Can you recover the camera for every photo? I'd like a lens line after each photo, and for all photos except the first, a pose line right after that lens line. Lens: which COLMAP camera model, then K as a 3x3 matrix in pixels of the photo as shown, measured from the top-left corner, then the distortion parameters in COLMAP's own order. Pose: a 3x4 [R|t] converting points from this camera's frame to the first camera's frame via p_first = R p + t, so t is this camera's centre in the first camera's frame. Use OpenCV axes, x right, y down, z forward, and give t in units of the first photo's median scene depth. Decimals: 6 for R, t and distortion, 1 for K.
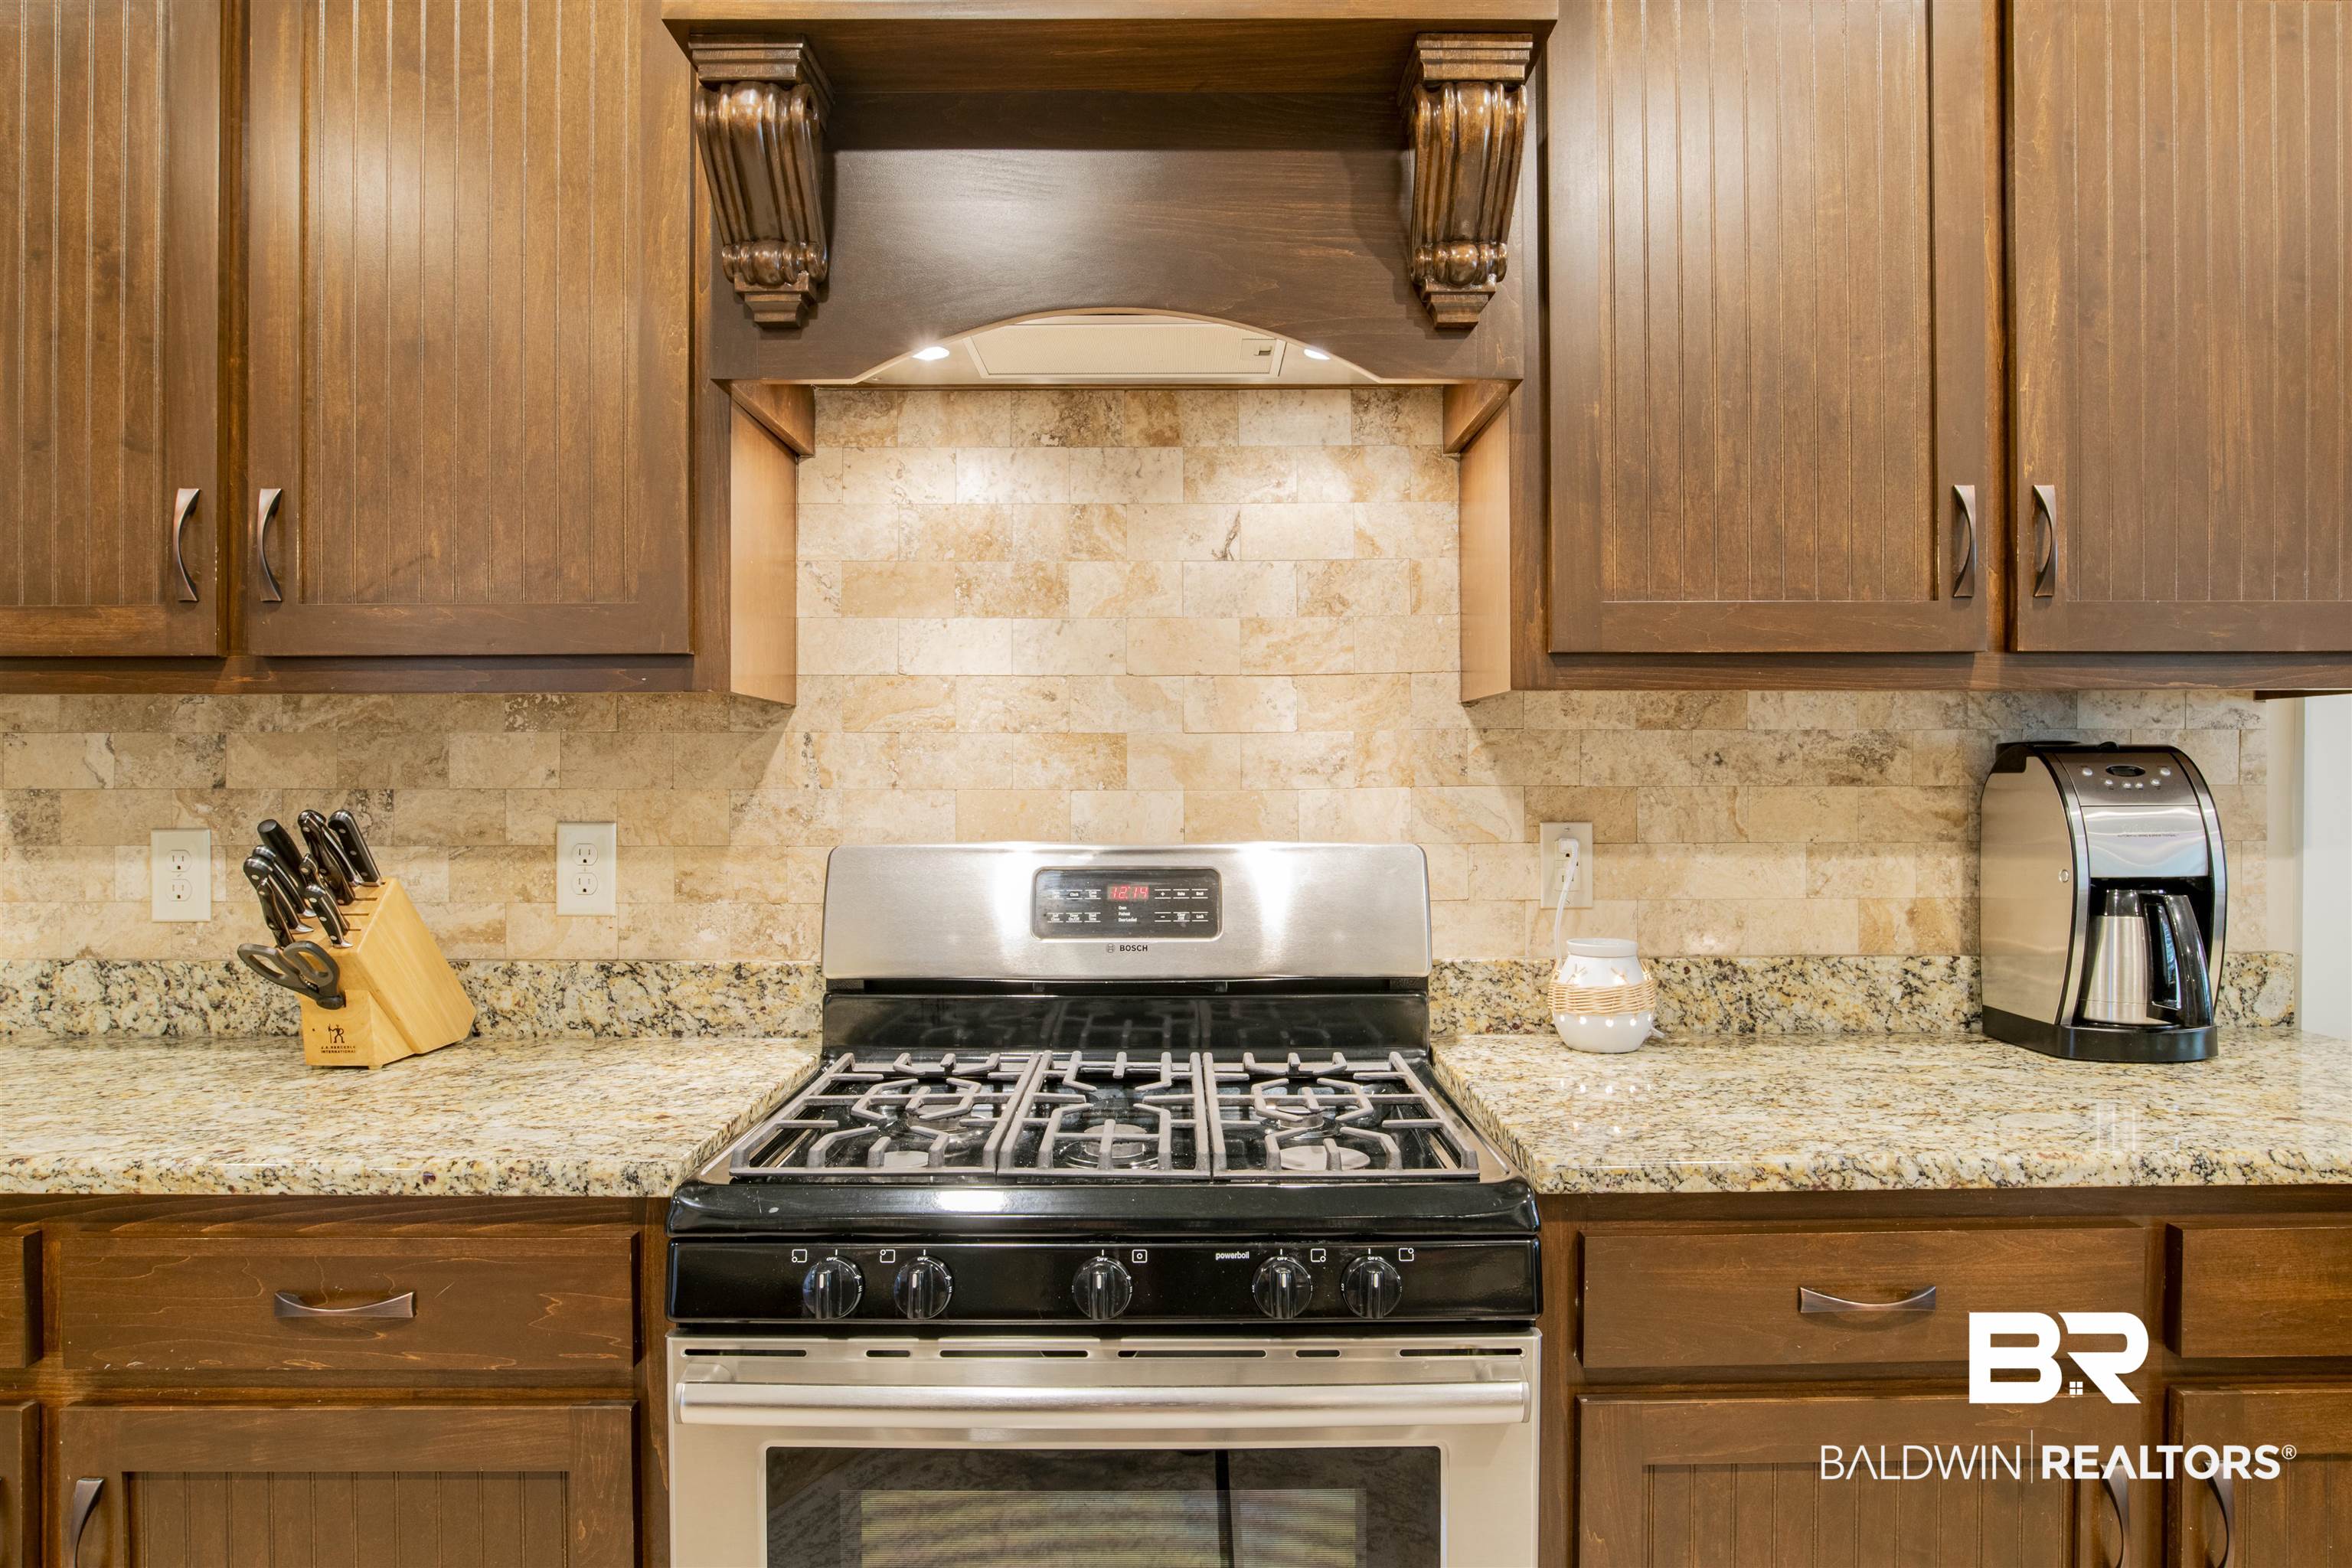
lens RADIAL K [[1461.3, 0, 1186.8], [0, 1461.3, 783.2], [0, 0, 1]] dist [-0.039614, 0.010655]
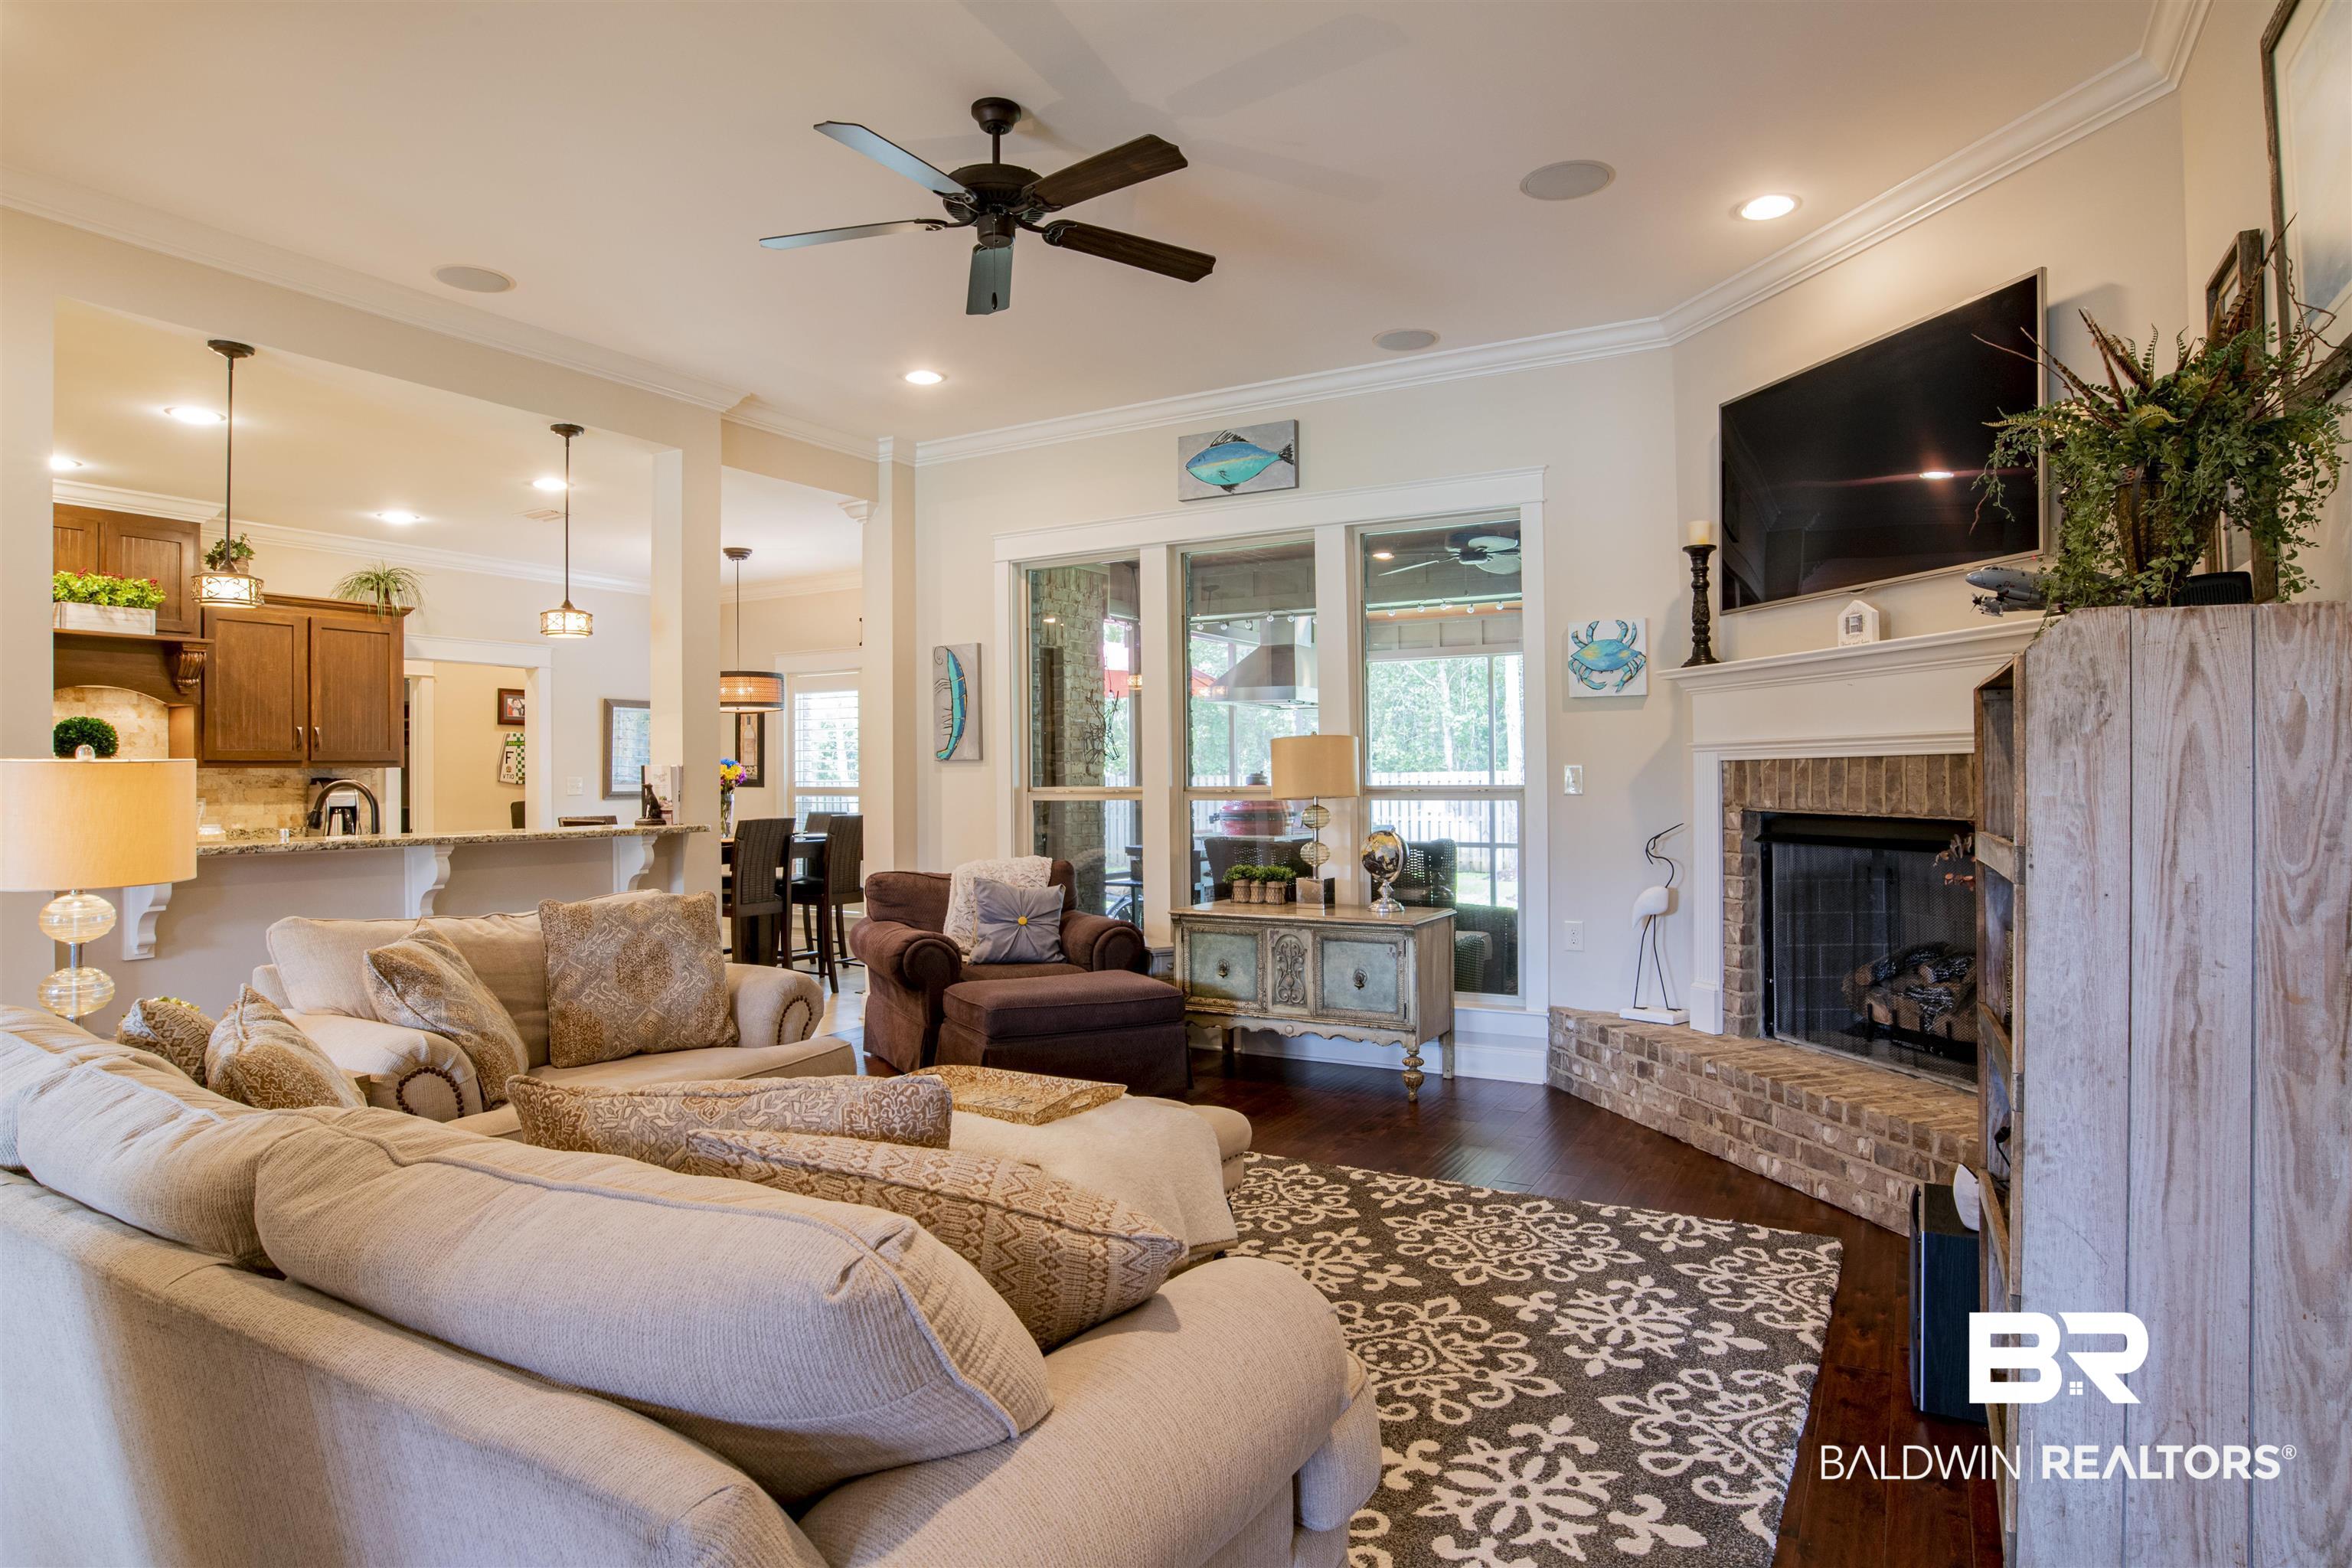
lens RADIAL K [[1314.4, 0, 1175.6], [0, 1314.4, 782.6], [0, 0, 1]] dist [-0.024912, 0.002265]
pose [[0.515335, -0.006026, 0.856968, -1.484671], [0.011543, 0.999933, 0.000090, 0.016652], [-0.856911, 0.009846, 0.515370, -3.314006]]
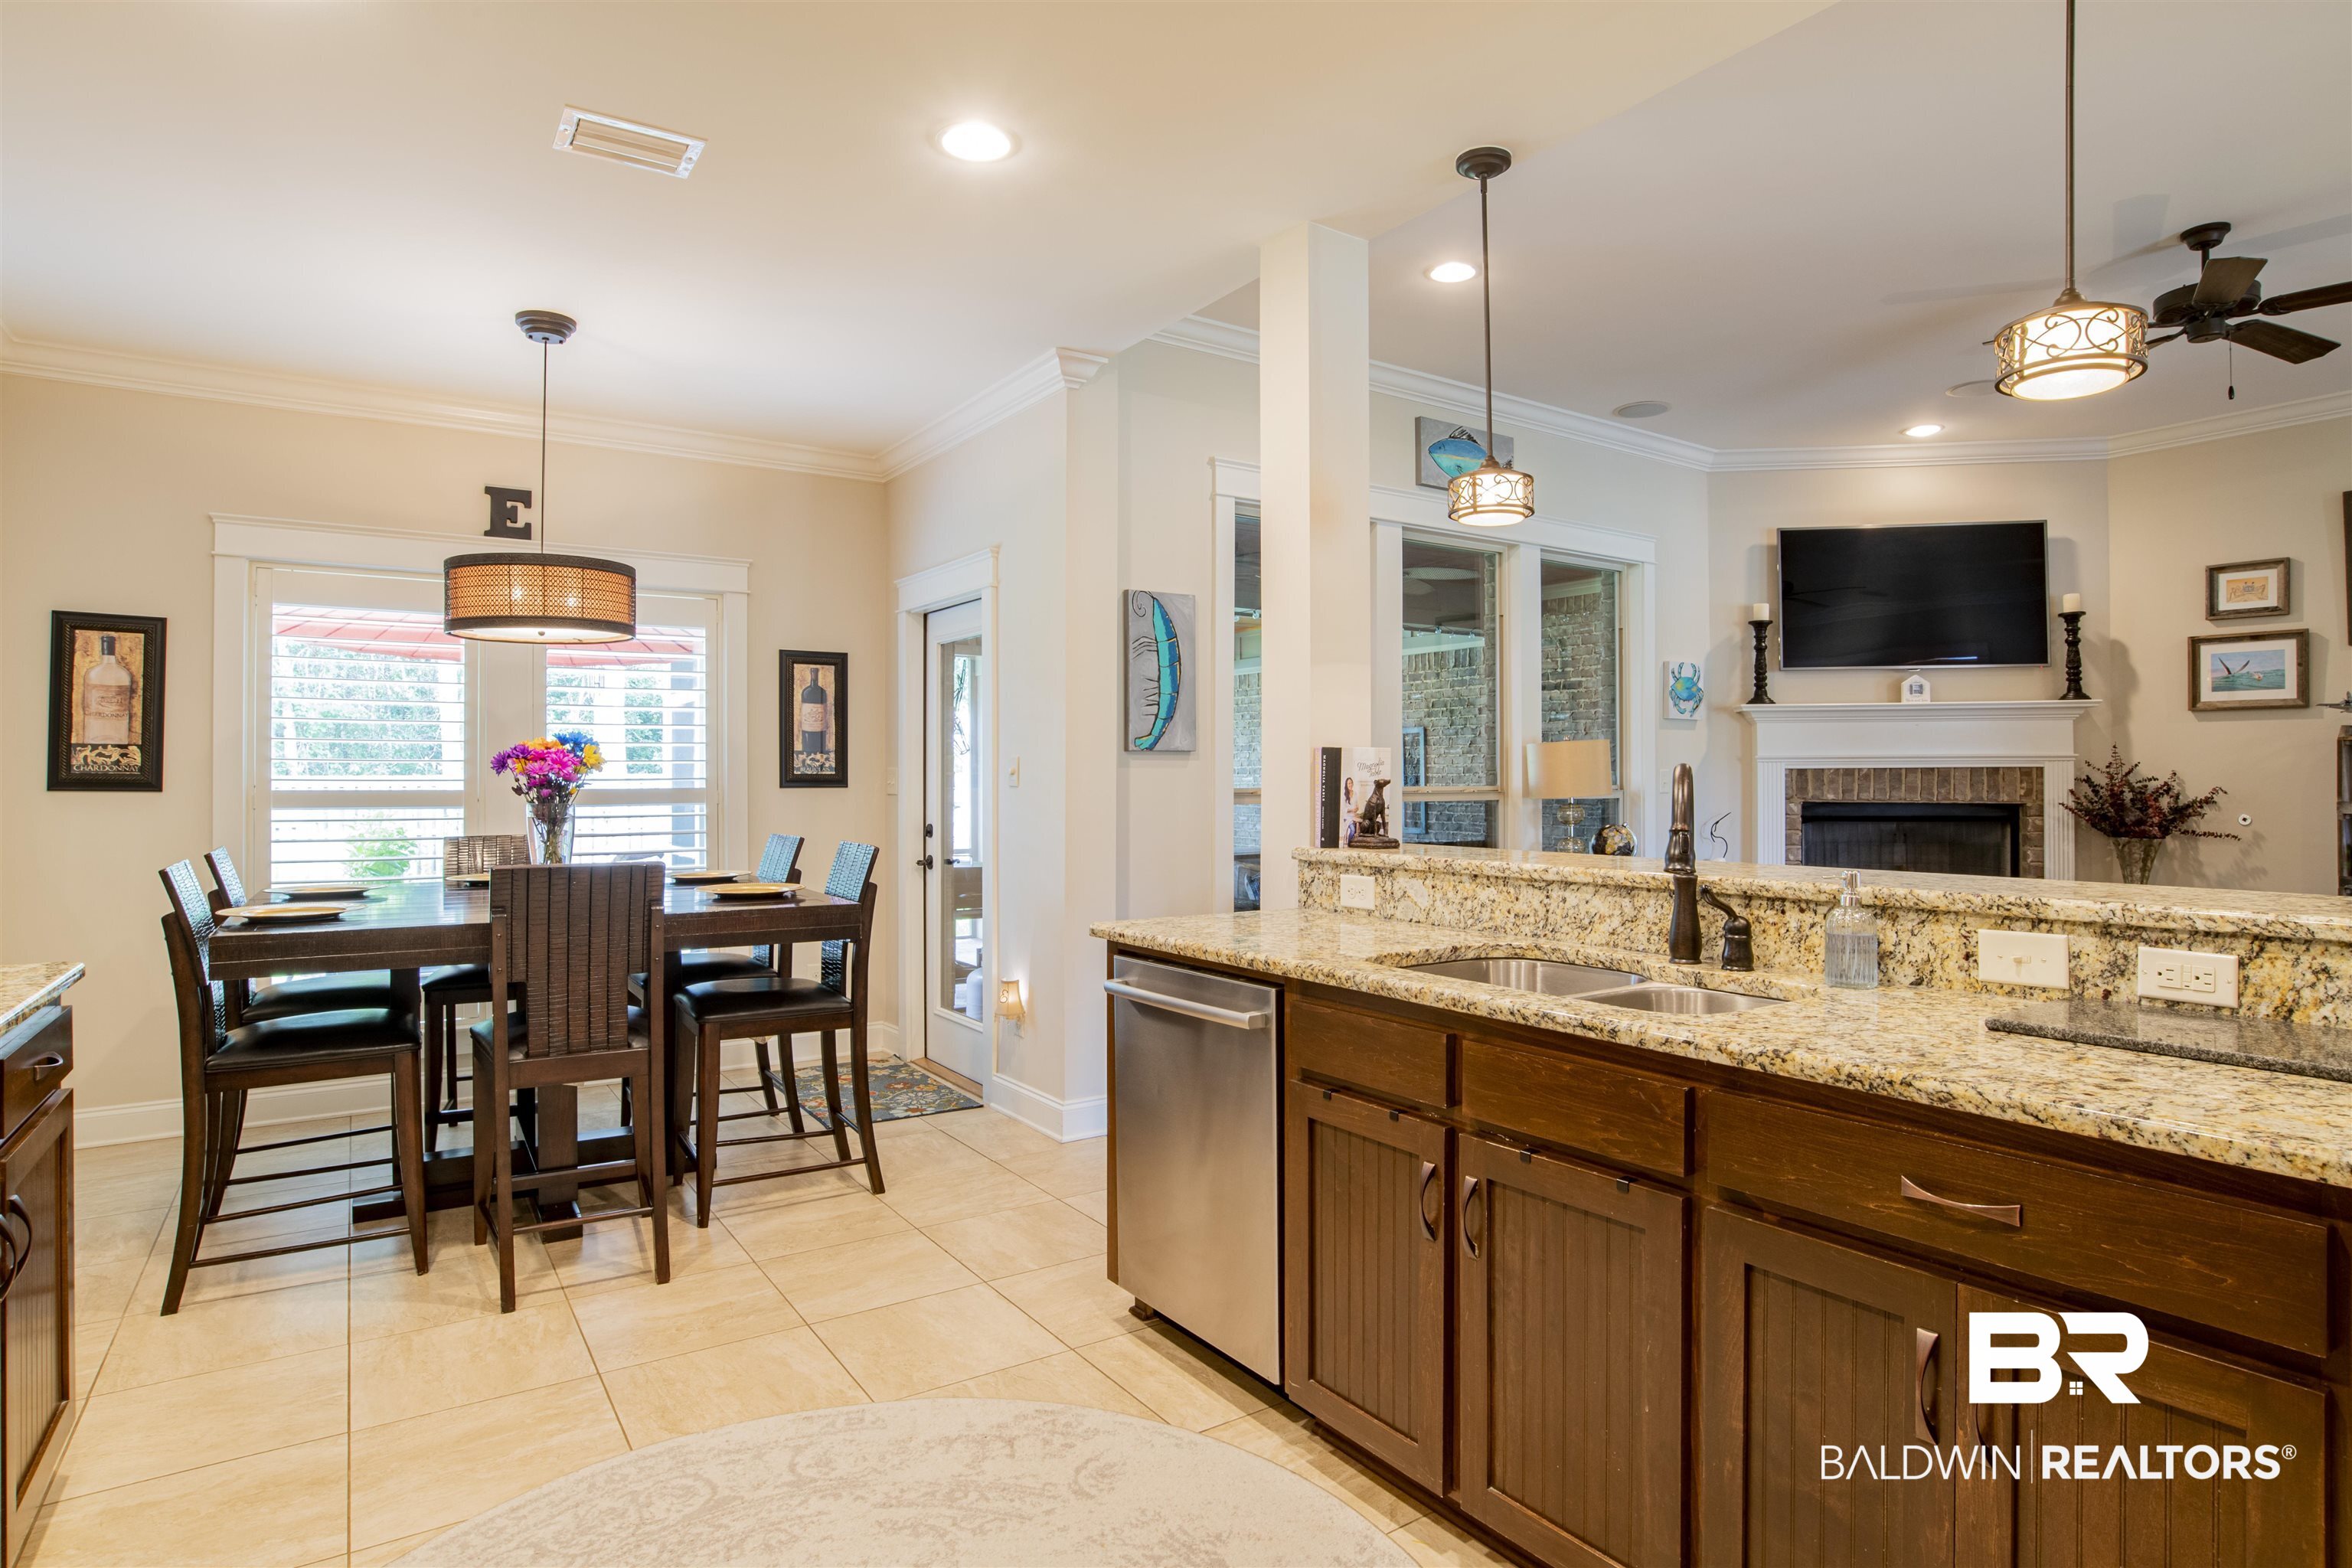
lens RADIAL K [[1259.7, 0, 1188.8], [0, 1259.7, 769.2], [0, 0, 1]] dist [-0.052133, 0.018952]
pose [[-0.551135, 0.008936, 0.834368, -0.820076], [0.006013, 0.999959, -0.006737, 0.002092], [-0.834394, 0.001304, -0.551166, 0.445668]]
